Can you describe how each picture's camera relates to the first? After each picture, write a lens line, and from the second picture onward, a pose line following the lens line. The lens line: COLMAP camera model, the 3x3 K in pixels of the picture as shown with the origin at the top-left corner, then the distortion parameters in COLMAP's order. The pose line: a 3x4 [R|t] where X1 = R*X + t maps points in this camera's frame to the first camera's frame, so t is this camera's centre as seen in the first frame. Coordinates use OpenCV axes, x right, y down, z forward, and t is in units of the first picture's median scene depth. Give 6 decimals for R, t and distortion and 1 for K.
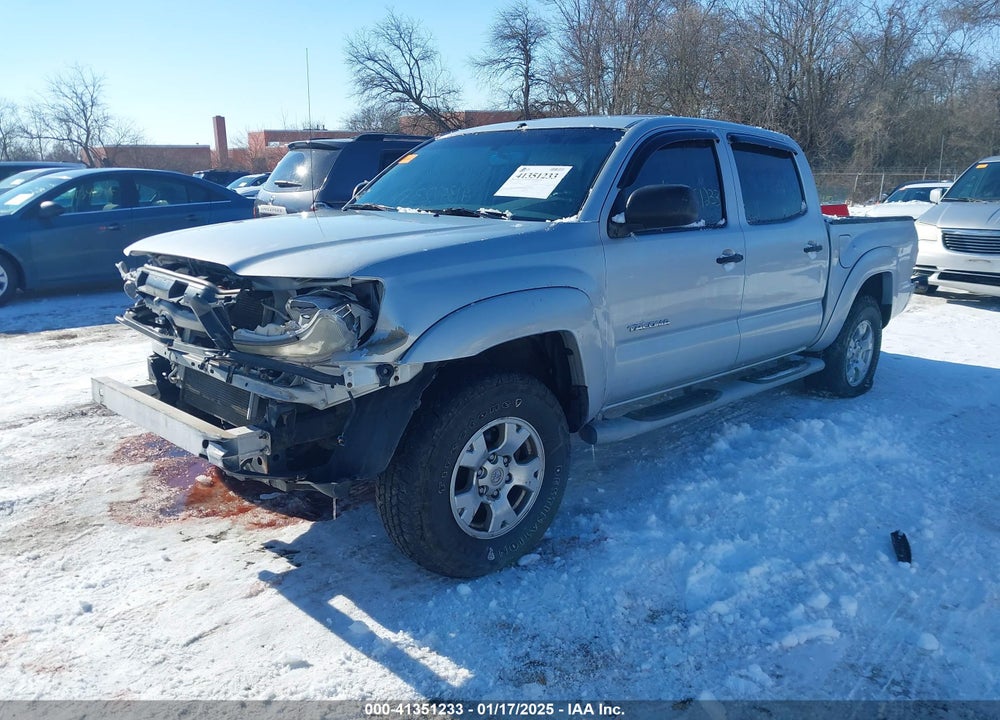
lens RADIAL K [[821.4, 0, 500.0], [0, 821.4, 381.8], [0, 0, 1]] dist [0.041945, -0.091136]
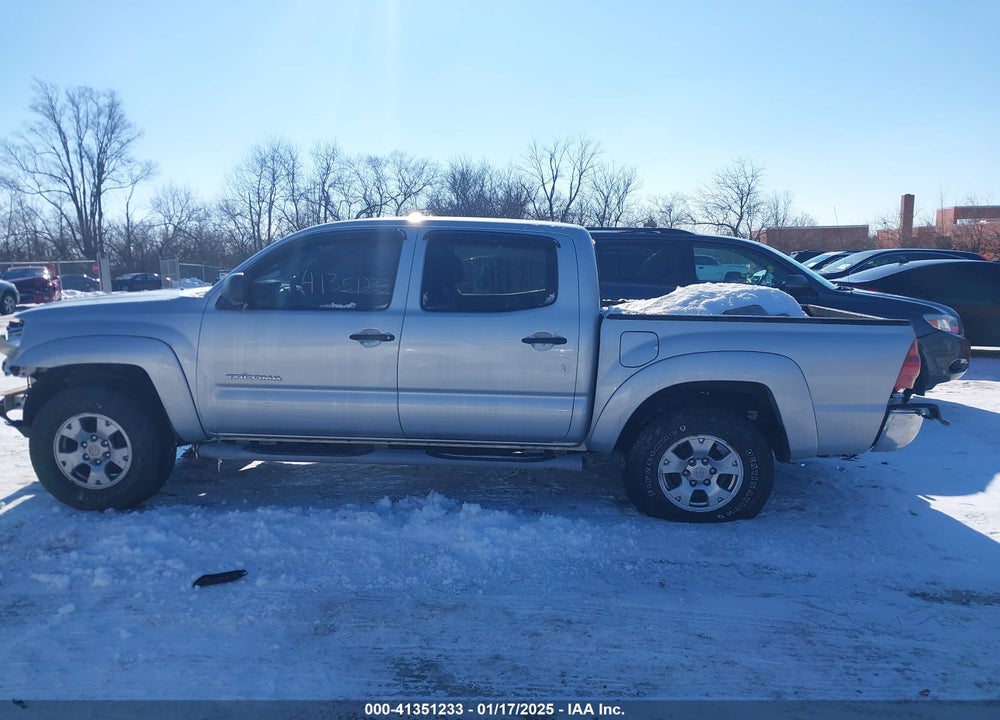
lens RADIAL K [[817.3, 0, 510.3], [0, 817.3, 376.7], [0, 0, 1]] dist [0.042761, -0.079952]
pose [[0.660446, 0.113639, -0.742225, 1.446730], [-0.184032, 0.982831, -0.013277, -0.130206], [0.727972, 0.145362, 0.670019, 0.424338]]
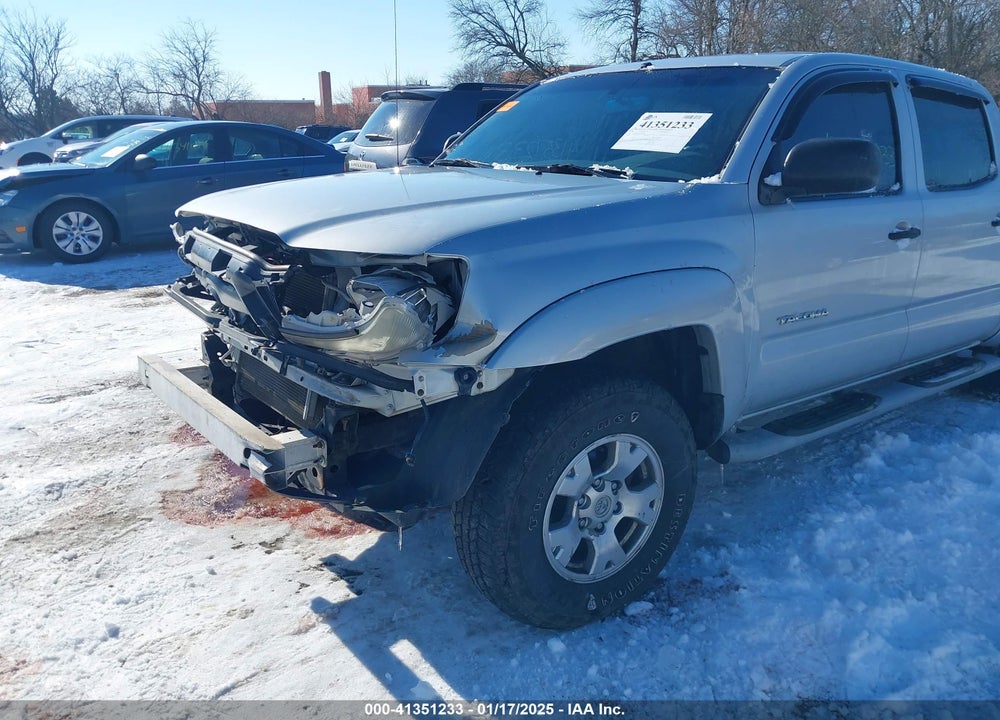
lens RADIAL K [[819.5, 0, 497.6], [0, 819.5, 373.2], [0, 0, 1]] dist [0.006707, -0.012956]
pose [[0.992637, 0.041202, -0.113908, -0.016989], [-0.036708, 0.998473, 0.041272, -0.035926], [0.115435, -0.036787, 0.992634, 0.178169]]
